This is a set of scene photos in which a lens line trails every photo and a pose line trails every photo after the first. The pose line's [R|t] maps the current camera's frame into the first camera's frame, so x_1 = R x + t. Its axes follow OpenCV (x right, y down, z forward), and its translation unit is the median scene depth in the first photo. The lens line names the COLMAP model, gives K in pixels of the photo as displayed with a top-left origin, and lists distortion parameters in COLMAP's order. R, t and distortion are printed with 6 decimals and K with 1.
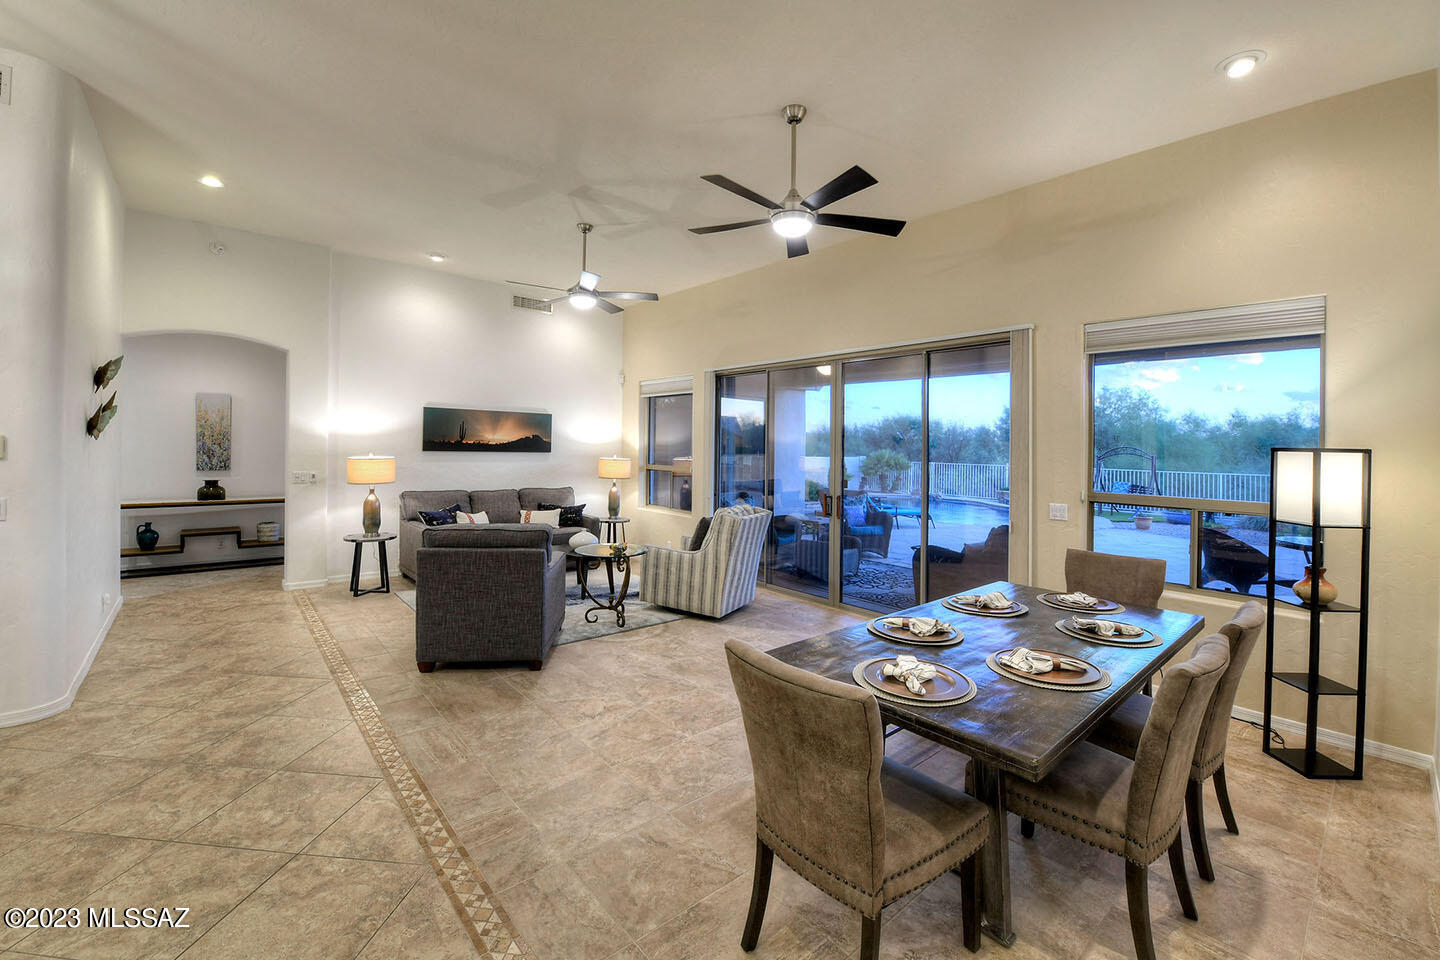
lens RADIAL K [[615.8, 0, 698.2], [0, 615.8, 490.7], [0, 0, 1]] dist [-0.024572, -0.000541]
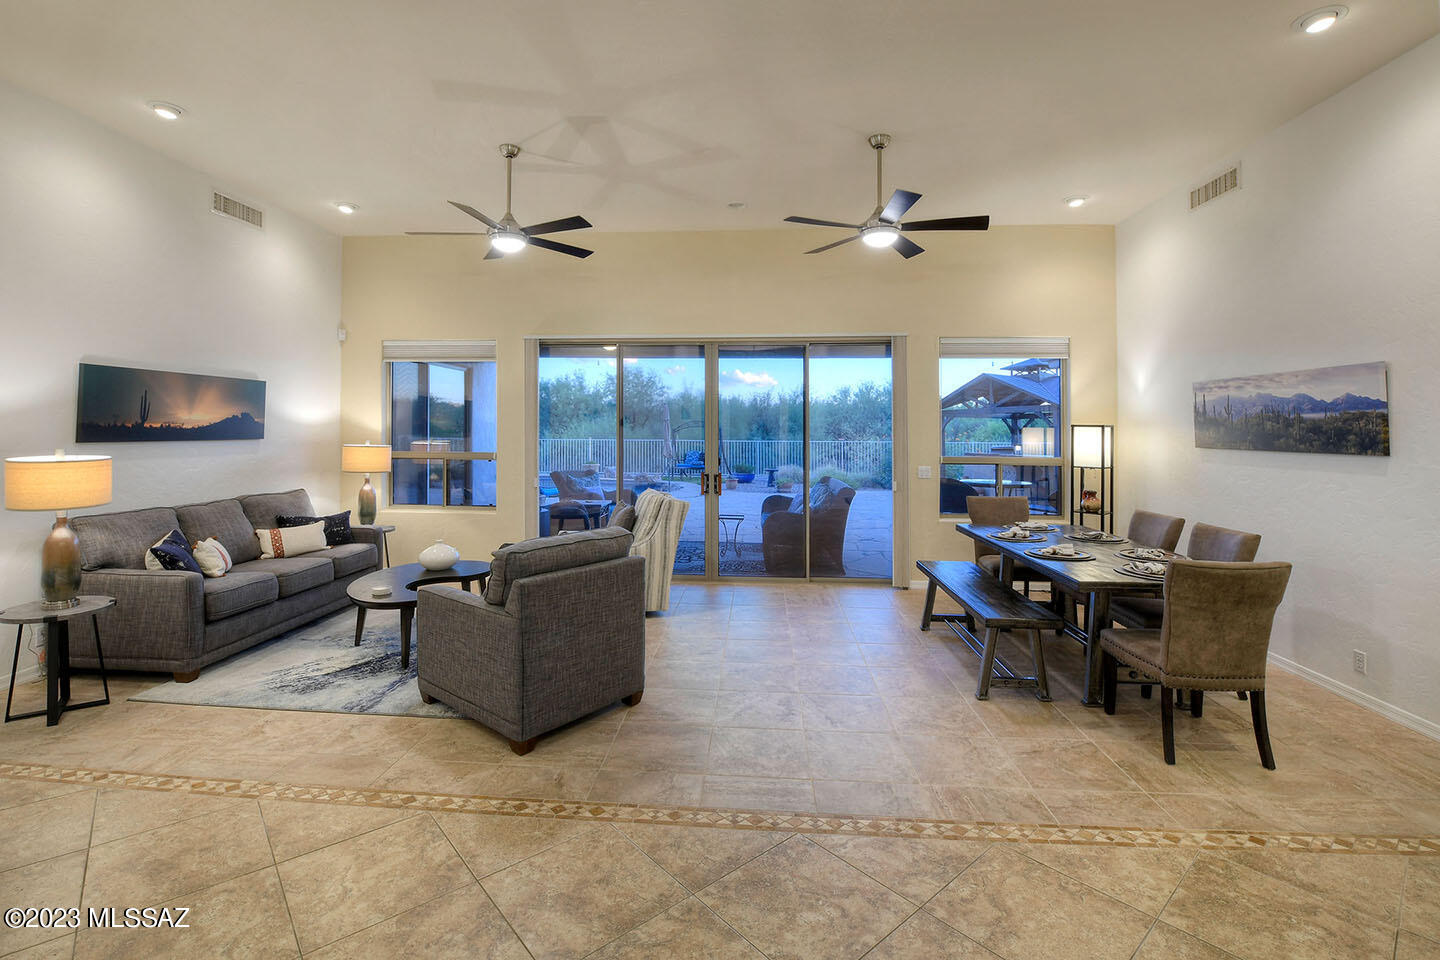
lens RADIAL K [[696.1, 0, 681.5], [0, 696.1, 474.0], [0, 0, 1]] dist [-0.020763, -0.000327]
pose [[0.692330, -0.062285, 0.718888, -0.569575], [0.058396, 0.997836, 0.030215, -0.025805], [-0.719214, 0.021061, 0.694469, 0.197307]]
